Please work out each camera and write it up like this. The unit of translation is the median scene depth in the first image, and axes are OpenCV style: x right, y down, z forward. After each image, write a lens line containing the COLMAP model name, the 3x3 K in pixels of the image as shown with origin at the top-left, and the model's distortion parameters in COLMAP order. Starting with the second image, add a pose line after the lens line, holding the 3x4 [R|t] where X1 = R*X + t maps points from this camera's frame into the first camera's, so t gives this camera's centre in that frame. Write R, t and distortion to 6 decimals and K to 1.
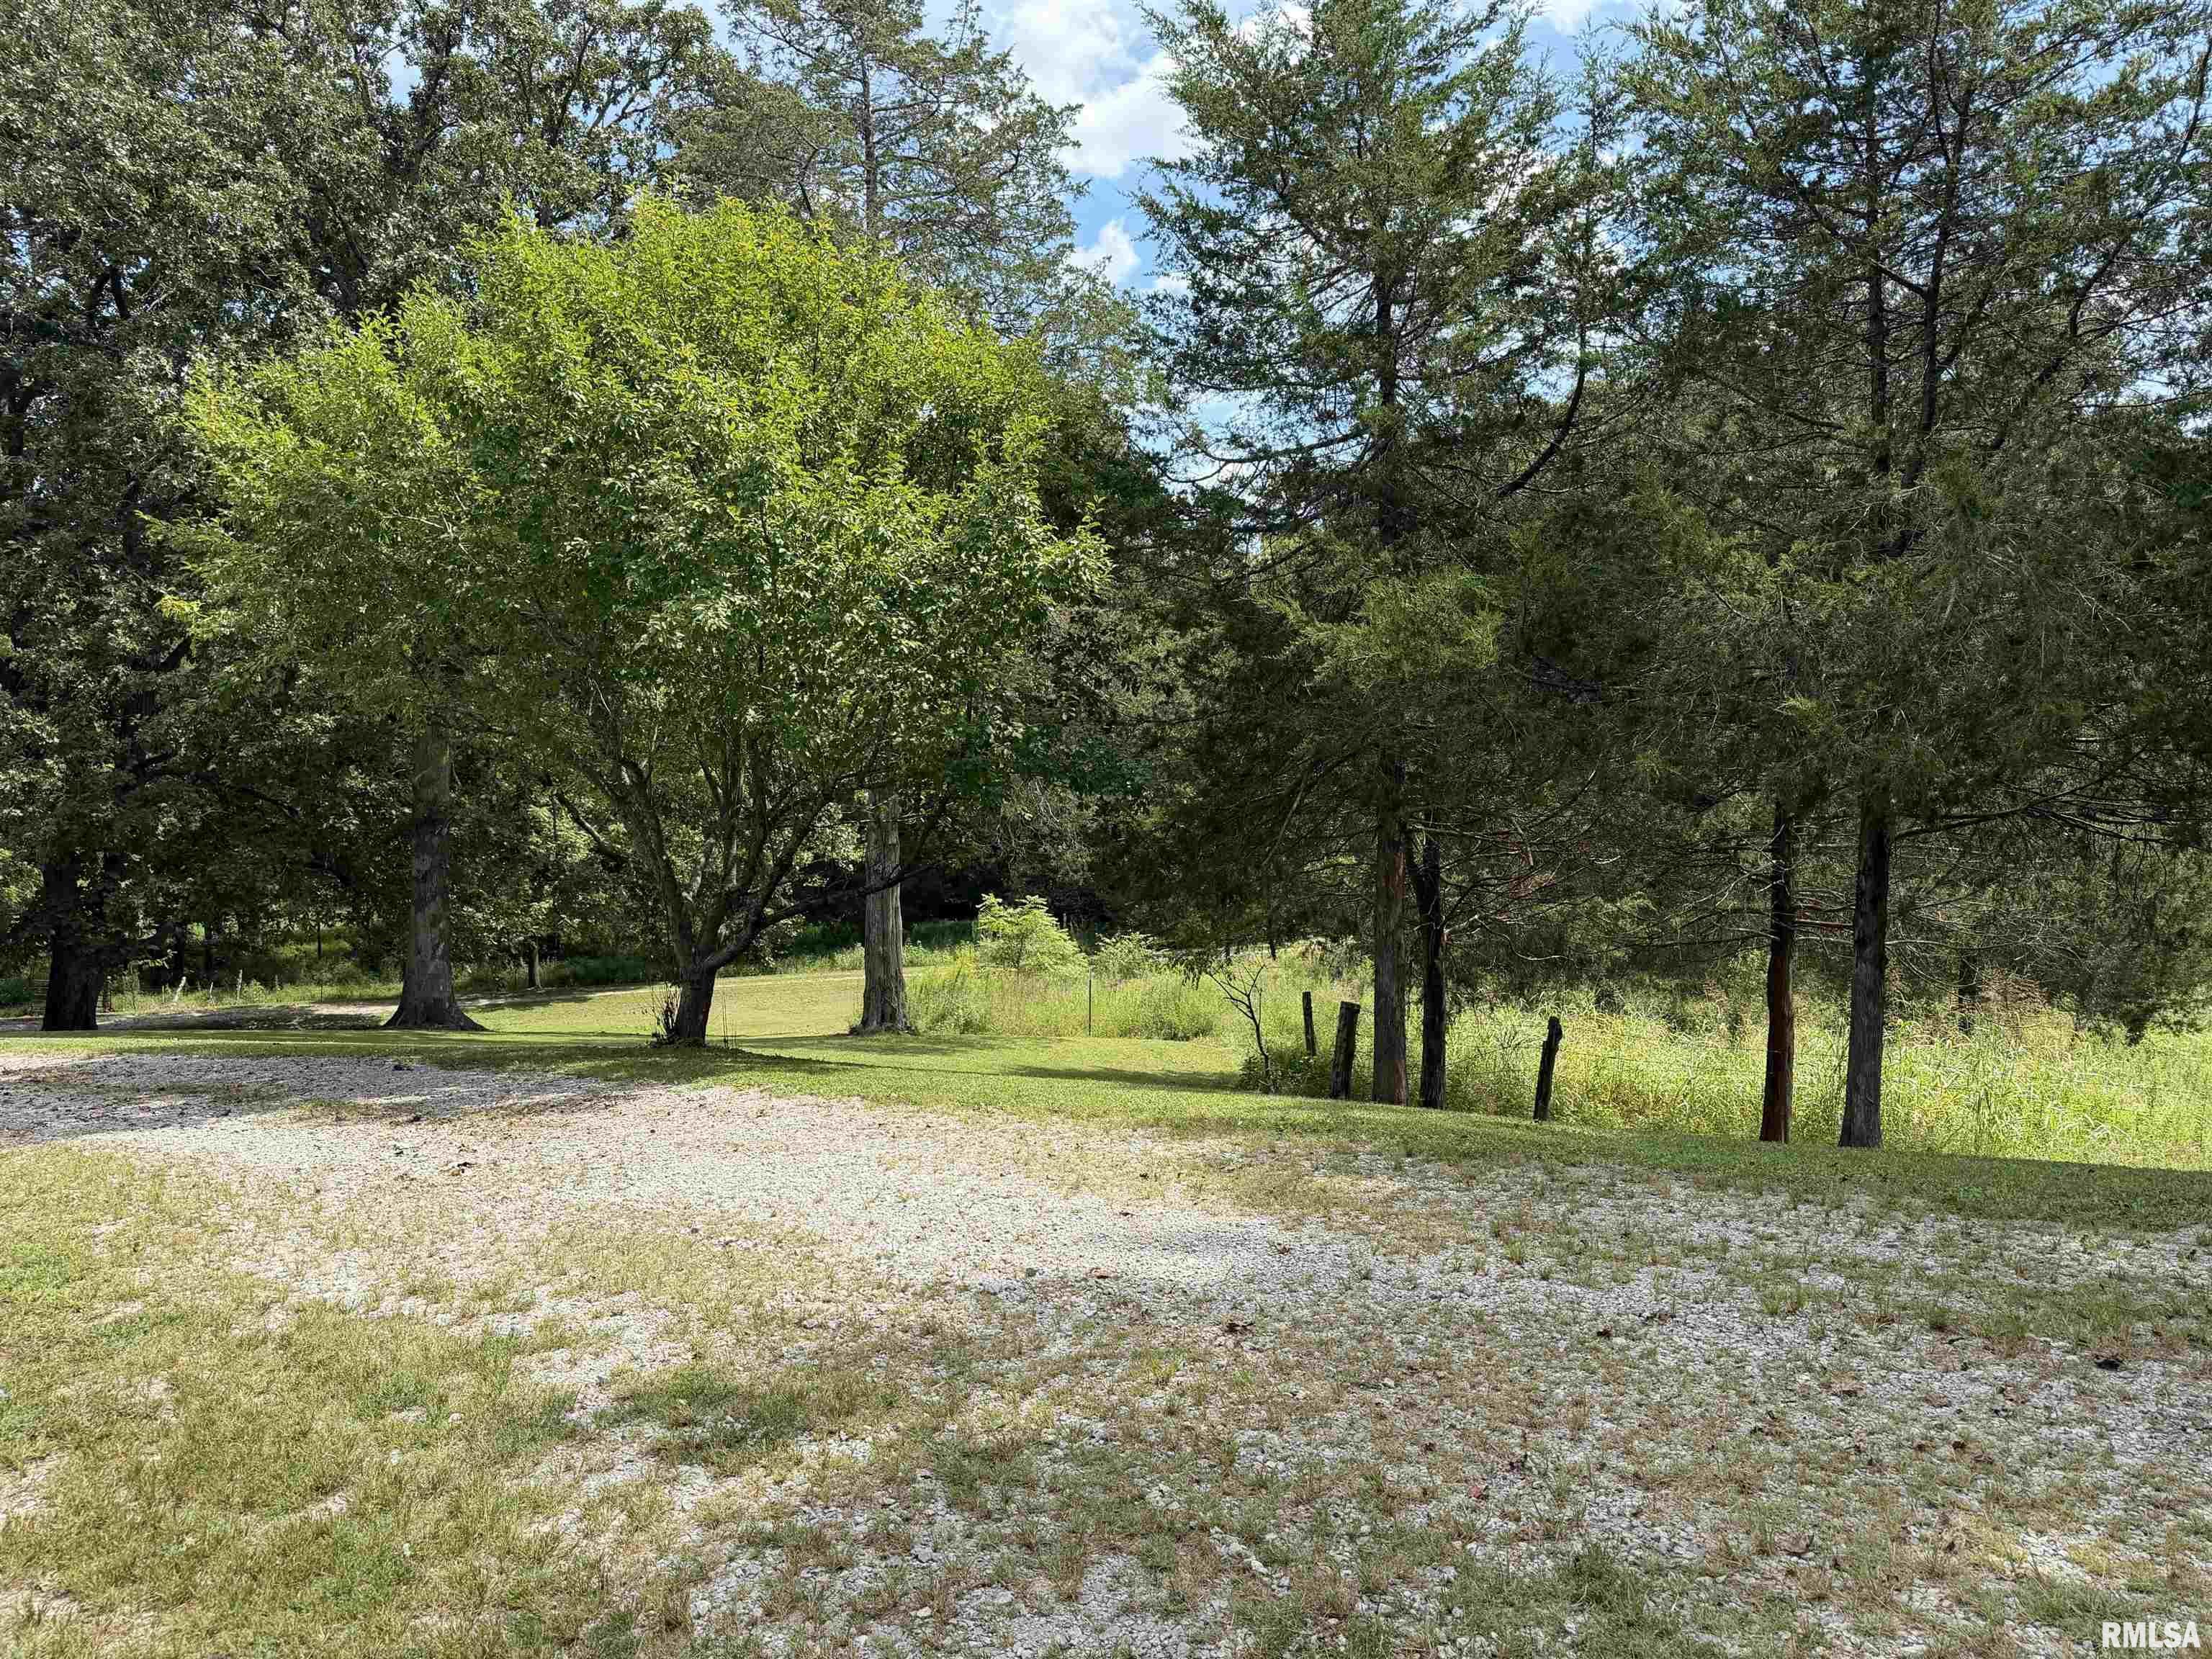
lens RADIAL K [[1569.1, 0, 1106.0], [0, 1569.1, 829.5], [0, 0, 1]] dist [0.007961, -0.021294]
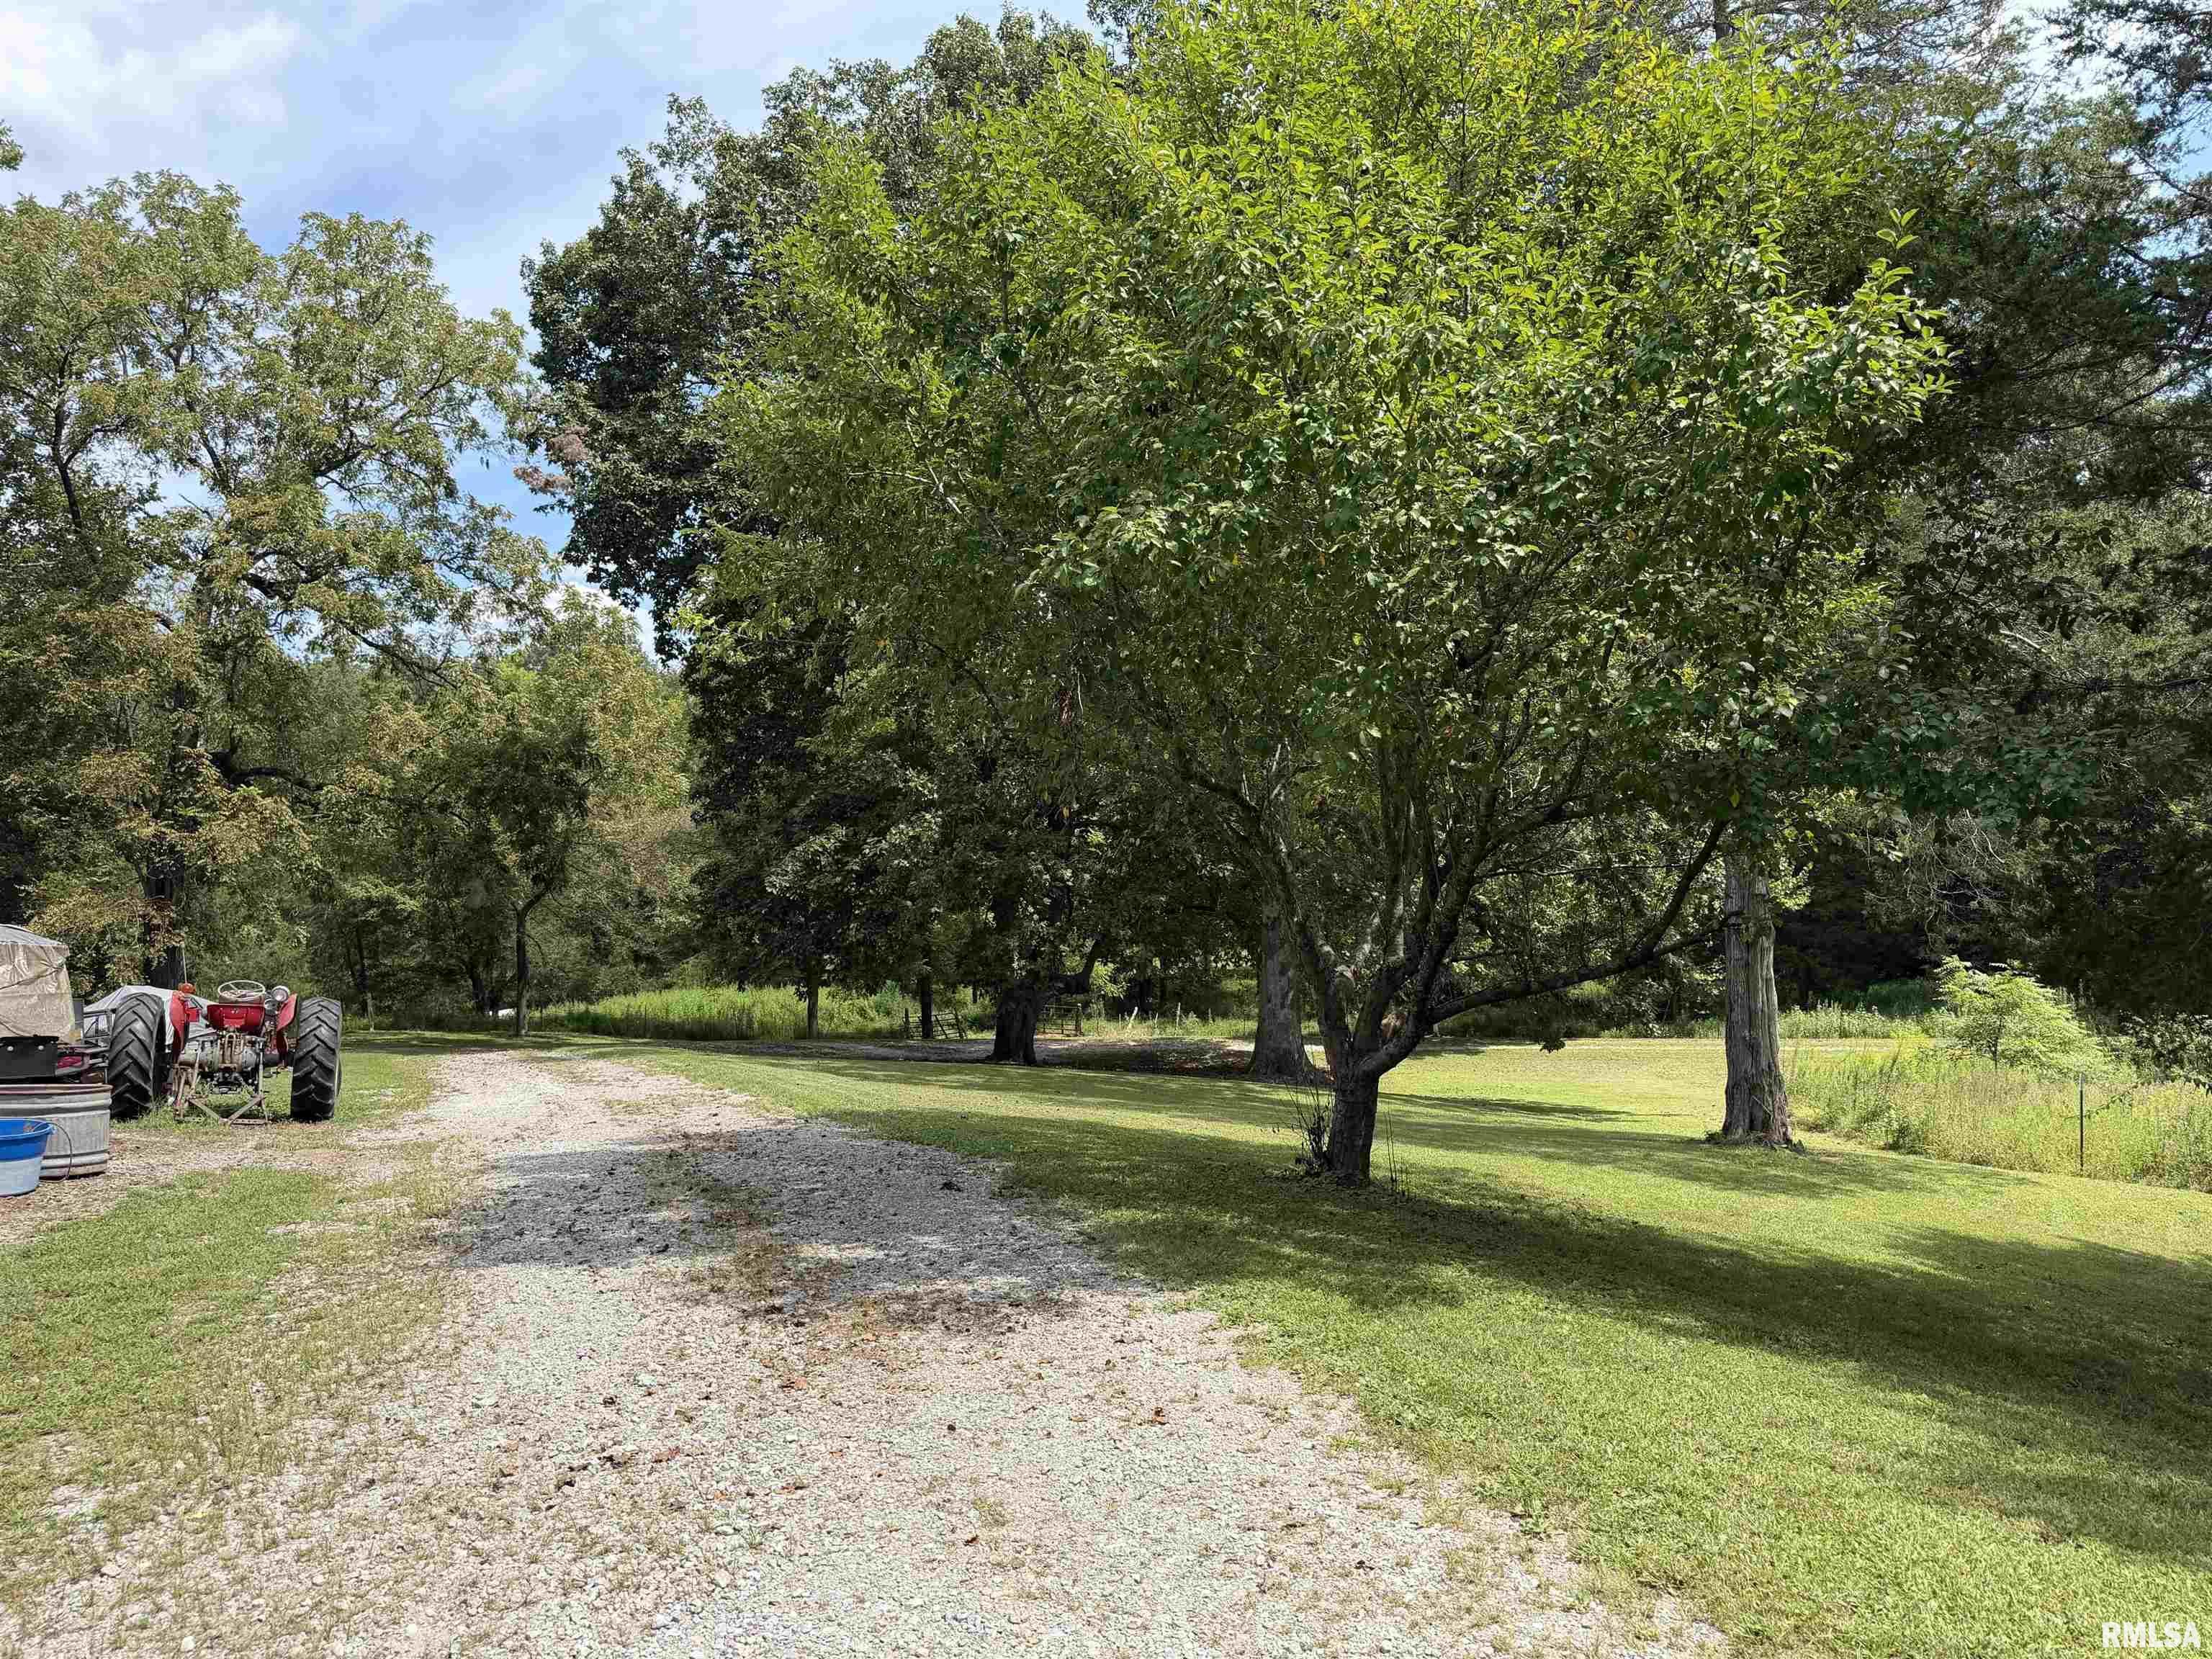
lens RADIAL K [[1471.6, 0, 1106.0], [0, 1471.6, 829.5], [0, 0, 1]] dist [0.052411, -0.109314]
pose [[0.807033, -0.021787, -0.590104, 0.025346], [0.005147, 0.999541, -0.029865, -0.001707], [0.590484, 0.021064, 0.806775, 0.192445]]
